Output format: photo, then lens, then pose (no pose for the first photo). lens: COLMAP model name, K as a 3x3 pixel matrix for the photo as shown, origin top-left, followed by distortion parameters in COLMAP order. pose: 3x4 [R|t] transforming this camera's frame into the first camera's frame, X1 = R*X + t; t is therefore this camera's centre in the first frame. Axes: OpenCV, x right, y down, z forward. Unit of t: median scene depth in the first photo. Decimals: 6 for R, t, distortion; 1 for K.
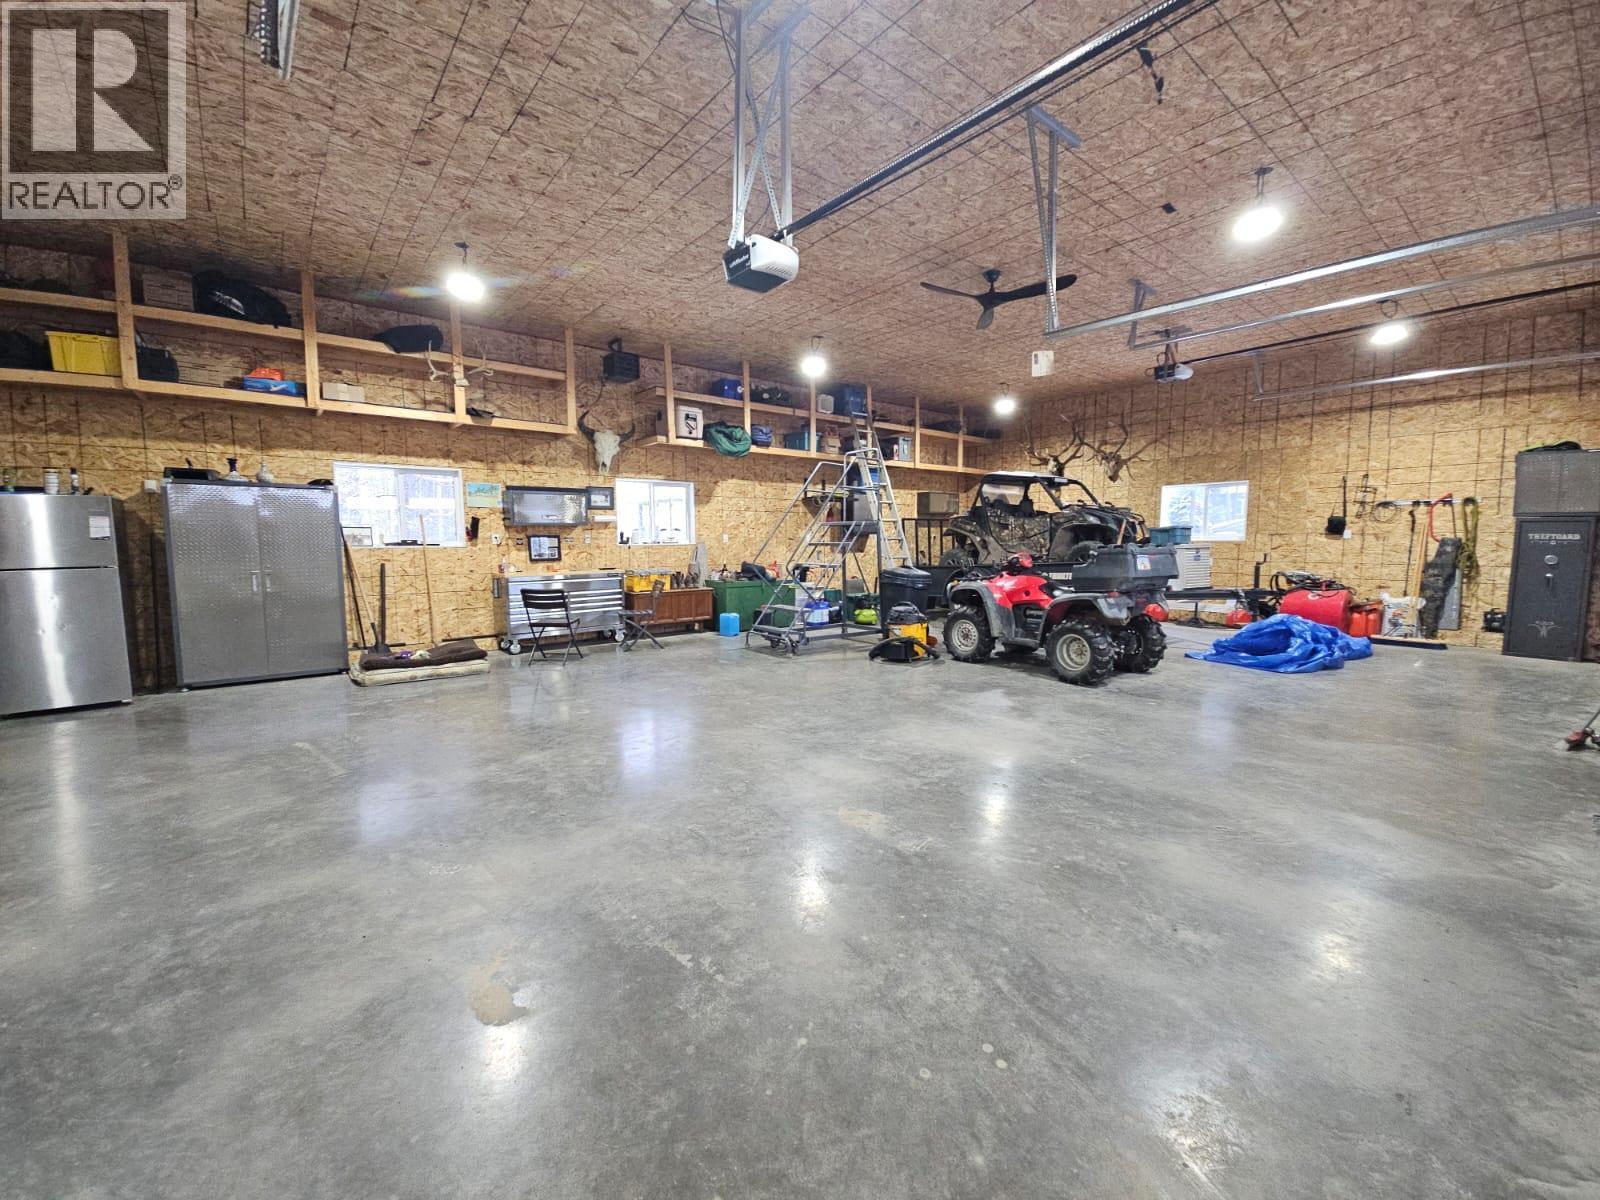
lens RADIAL K [[650.6, 0, 800.0], [0, 650.6, 600.0], [0, 0, 1]] dist [0.012781, -0.005622]
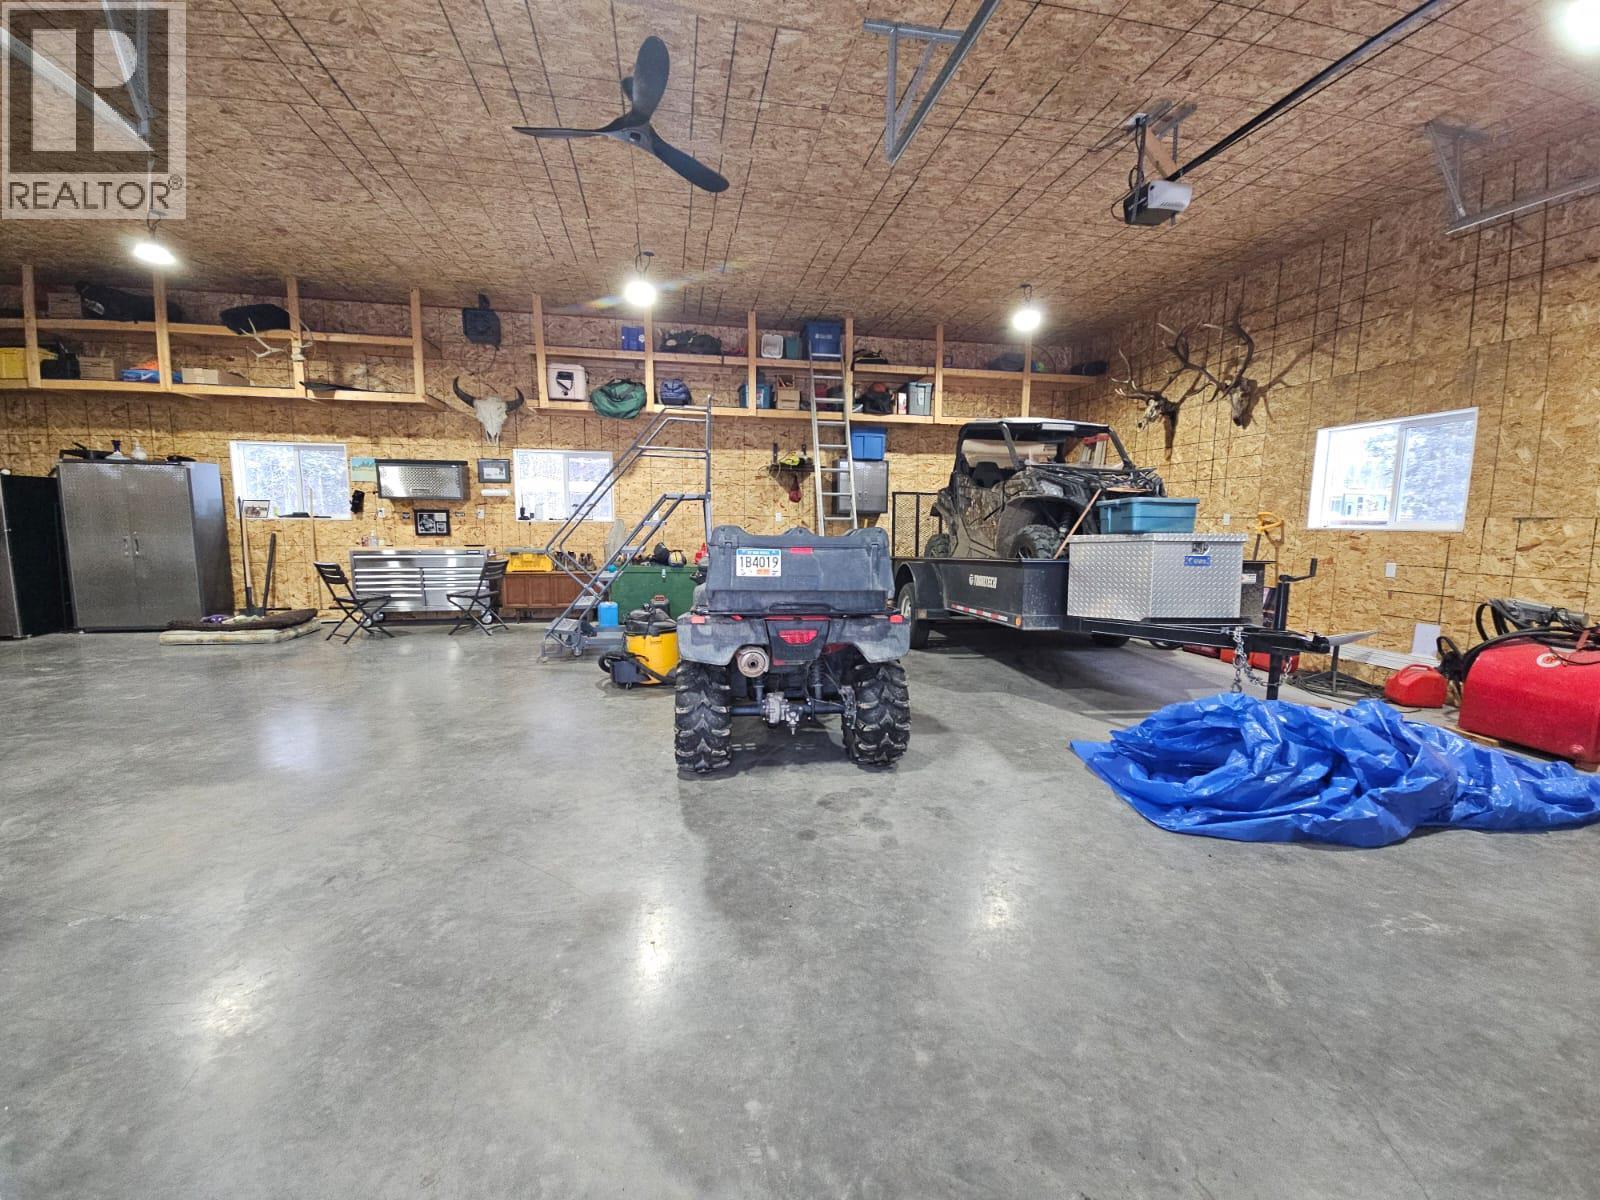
lens RADIAL K [[650.5, 0, 800.0], [0, 650.5, 600.0], [0, 0, 1]] dist [0.020280, -0.012650]
pose [[0.878937, 0.071015, -0.471621, 0.595545], [-0.058141, 0.997431, 0.041835, -0.038006], [0.473380, -0.009350, 0.880809, 0.407463]]
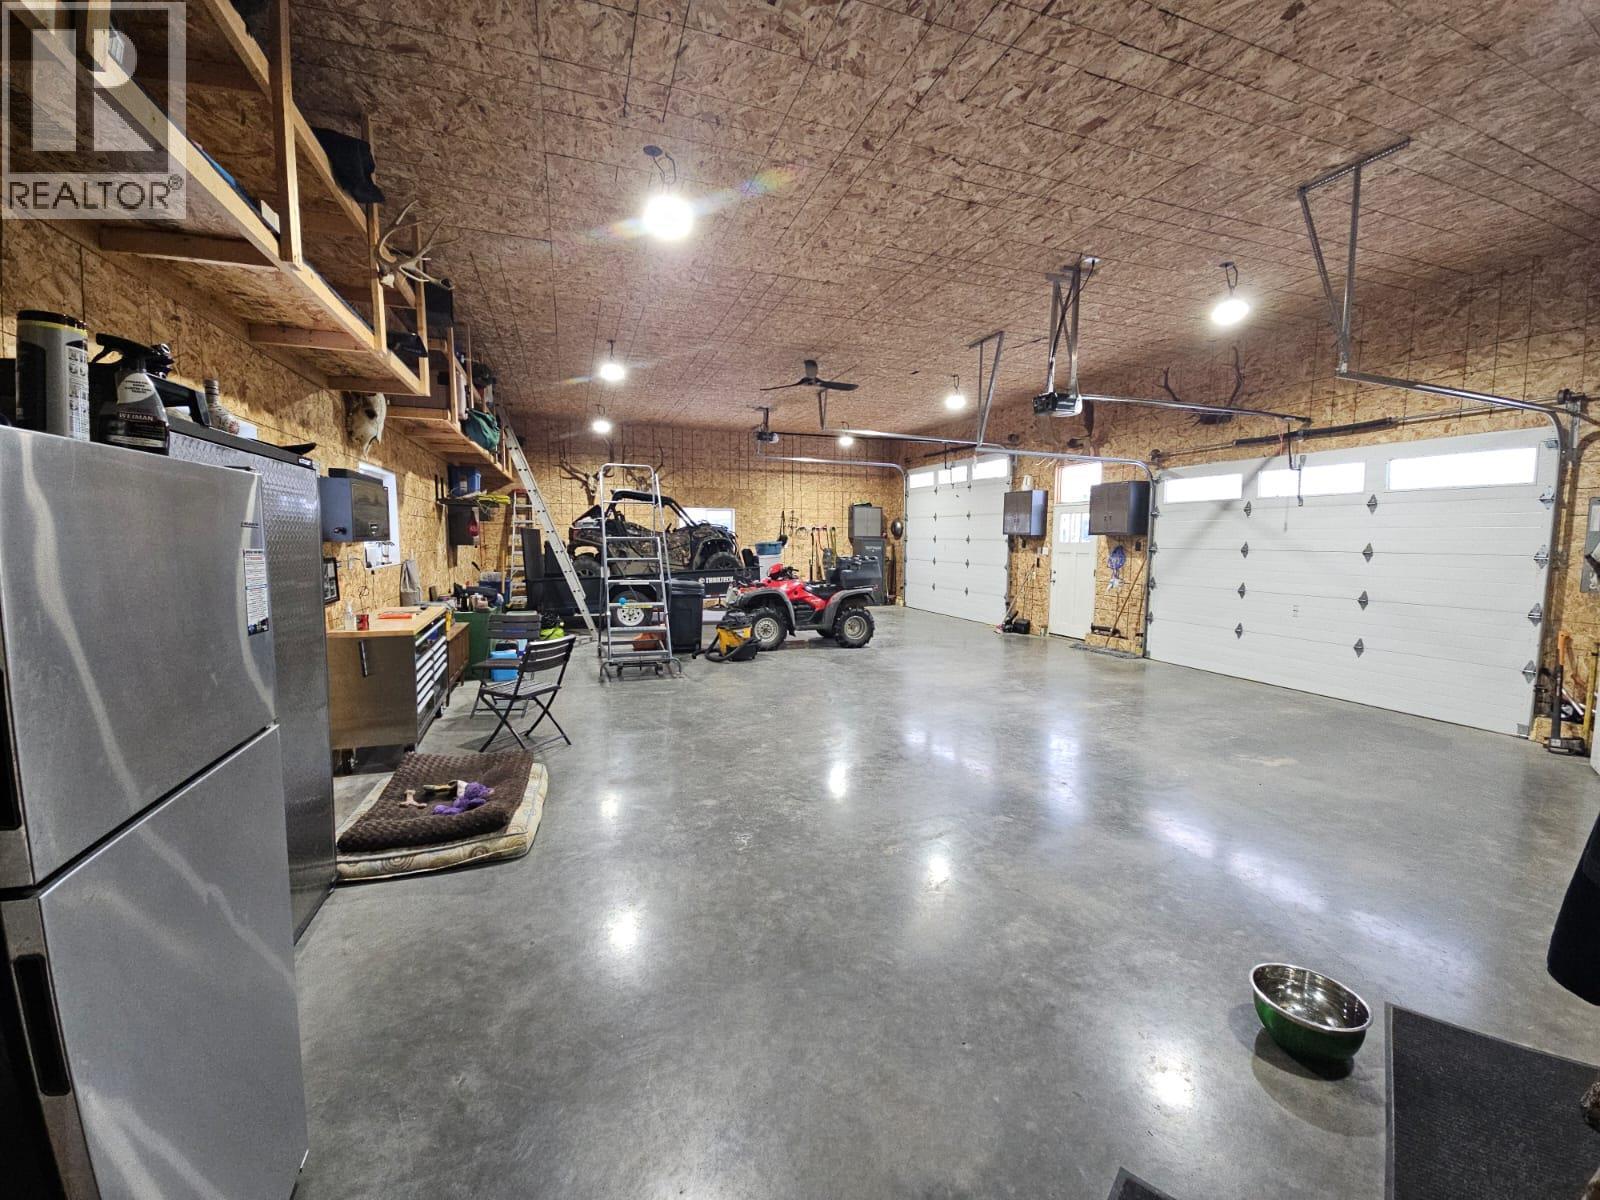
lens RADIAL K [[650.6, 0, 800.0], [0, 650.6, 600.0], [0, 0, 1]] dist [0.012781, -0.005622]
pose [[0.336758, -0.086067, 0.937650, -0.820364], [0.082958, 0.994653, 0.061505, -0.069085], [-0.937930, 0.057073, 0.342097, 0.455533]]
